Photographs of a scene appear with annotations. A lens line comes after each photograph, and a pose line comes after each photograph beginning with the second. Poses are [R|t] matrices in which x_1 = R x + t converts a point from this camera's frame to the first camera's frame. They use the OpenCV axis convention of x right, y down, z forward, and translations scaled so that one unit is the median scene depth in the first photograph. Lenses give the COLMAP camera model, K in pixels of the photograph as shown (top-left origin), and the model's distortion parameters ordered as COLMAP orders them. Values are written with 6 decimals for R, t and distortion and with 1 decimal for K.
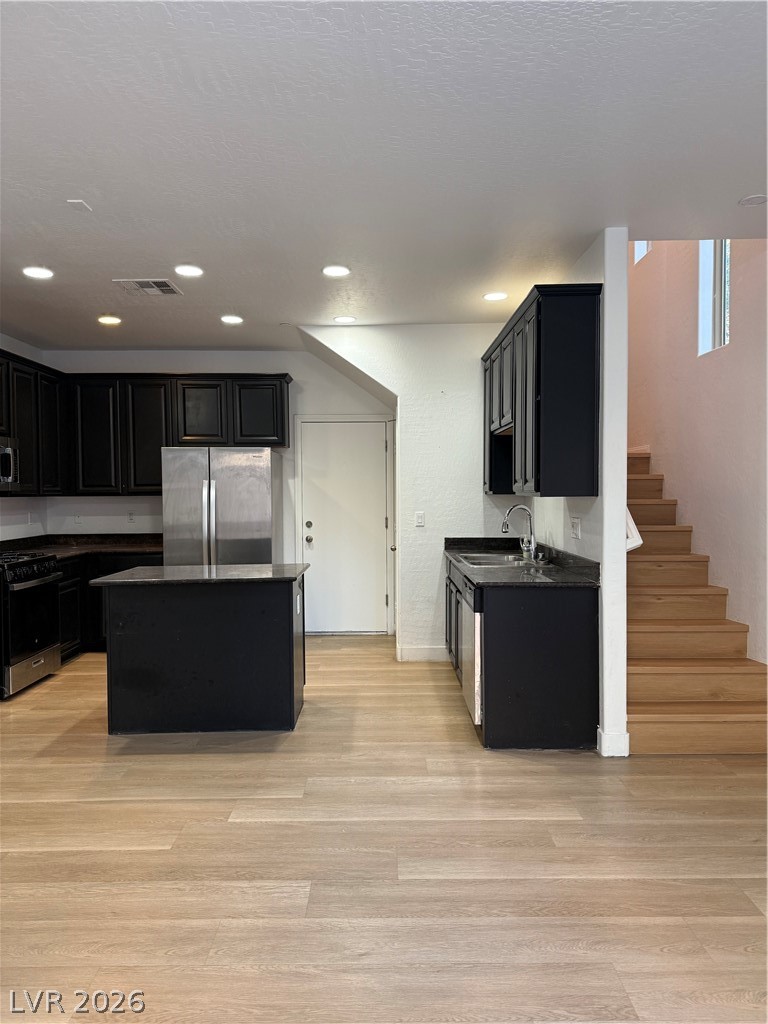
lens RADIAL K [[706.2, 0, 389.0], [0, 706.2, 521.0], [0, 0, 1]] dist [0.033473, -0.083687]
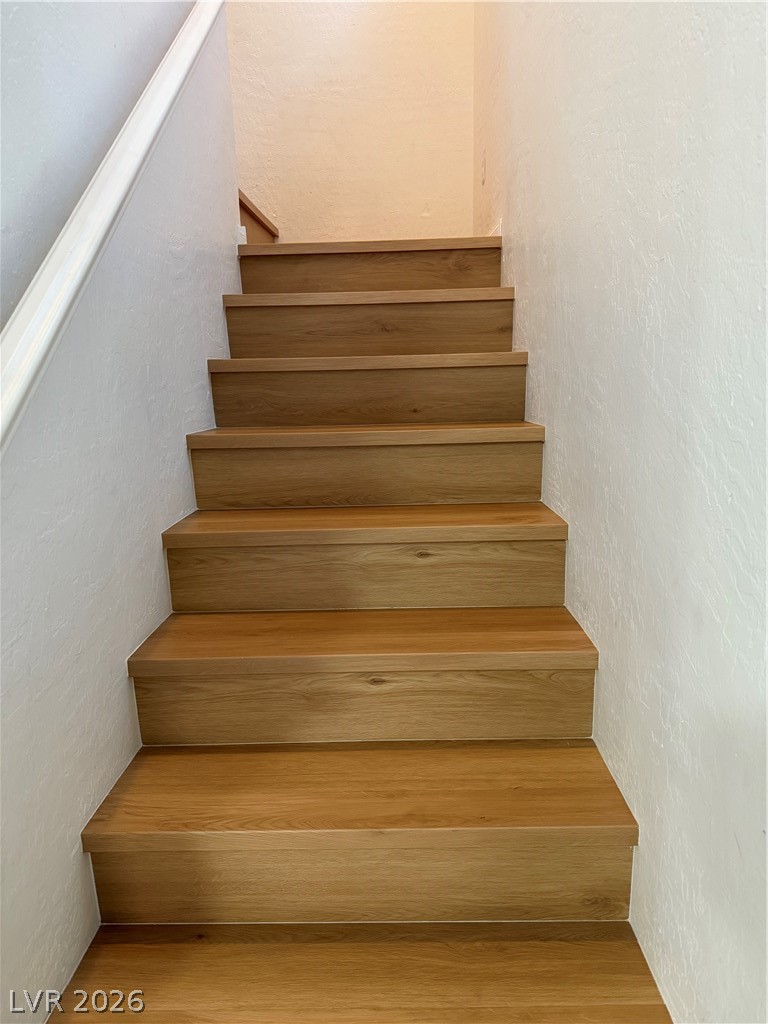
lens RADIAL K [[709.3, 0, 381.8], [0, 709.3, 511.5], [0, 0, 1]] dist [0.037007, -0.064513]
pose [[0.999127, -0.014271, -0.039260, 0.296948], [0.021060, 0.983741, 0.178356, -0.013979], [0.036076, -0.179028, 0.983182, 0.529708]]
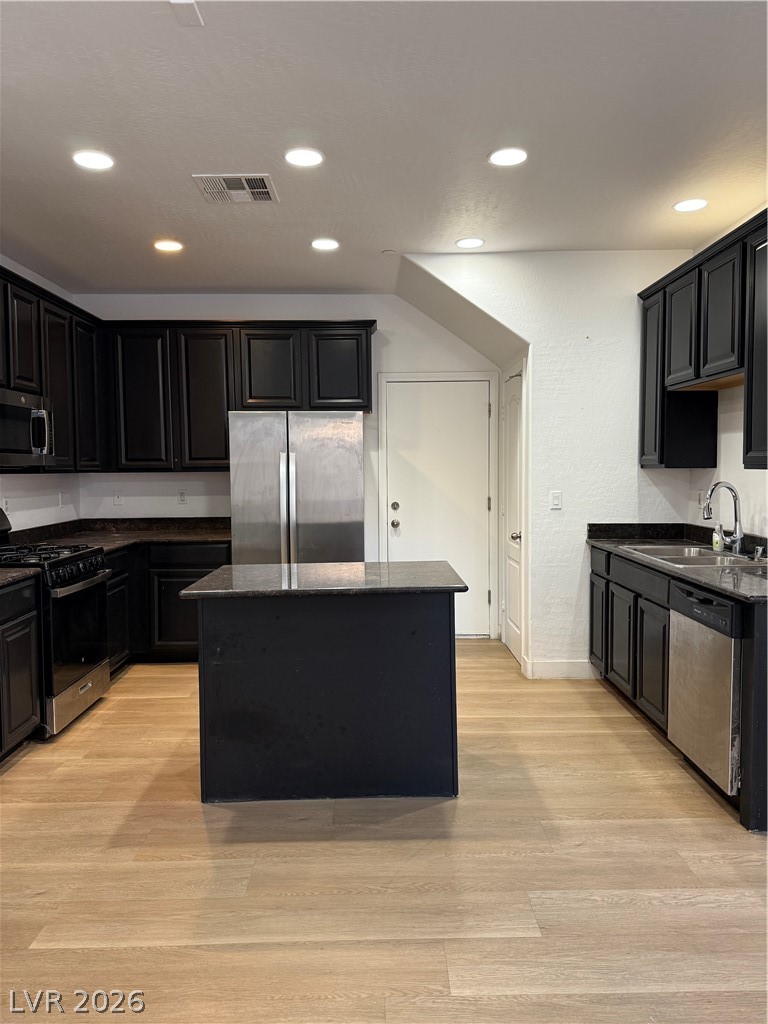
lens RADIAL K [[709.3, 0, 381.8], [0, 709.3, 511.5], [0, 0, 1]] dist [0.037007, -0.064513]
pose [[0.999986, -0.002339, -0.004843, -0.175214], [0.002434, 0.999801, 0.019797, -0.007387], [0.004796, -0.019809, 0.999792, 0.236458]]
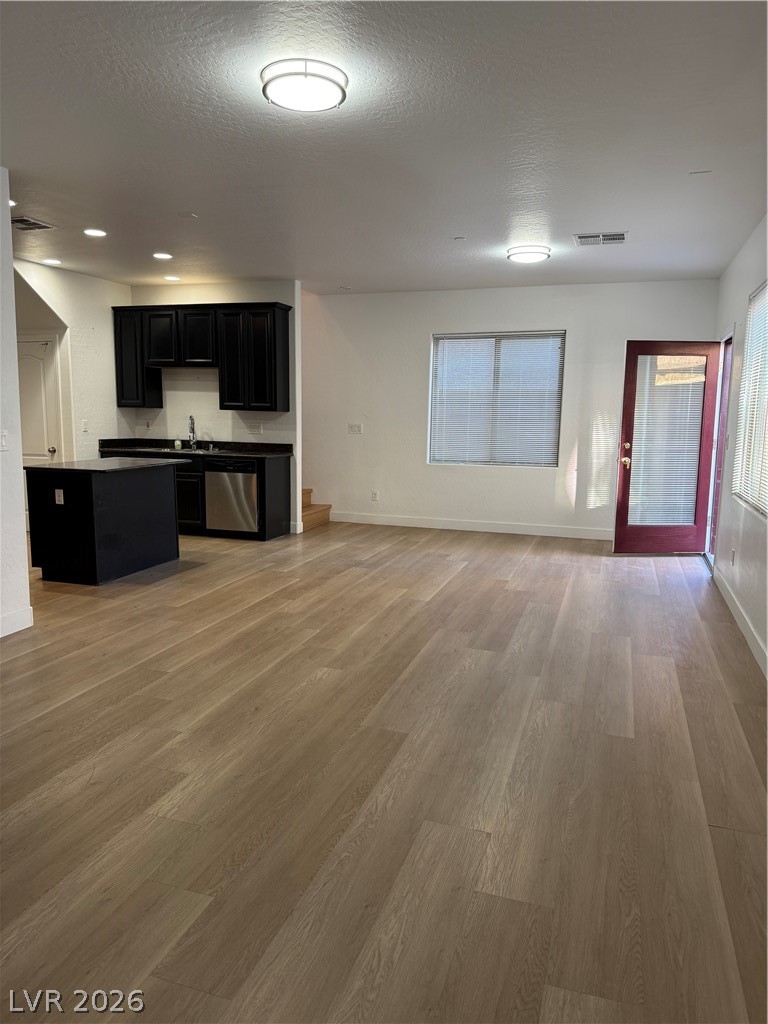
lens RADIAL K [[734.4, 0, 382.1], [0, 734.4, 512.7], [0, 0, 1]] dist [0.027615, -0.008170]
pose [[0.325882, -0.116575, 0.938196, -1.270109], [0.017569, 0.992944, 0.117275, 0.007735], [-0.945247, -0.021734, 0.325631, 0.033089]]
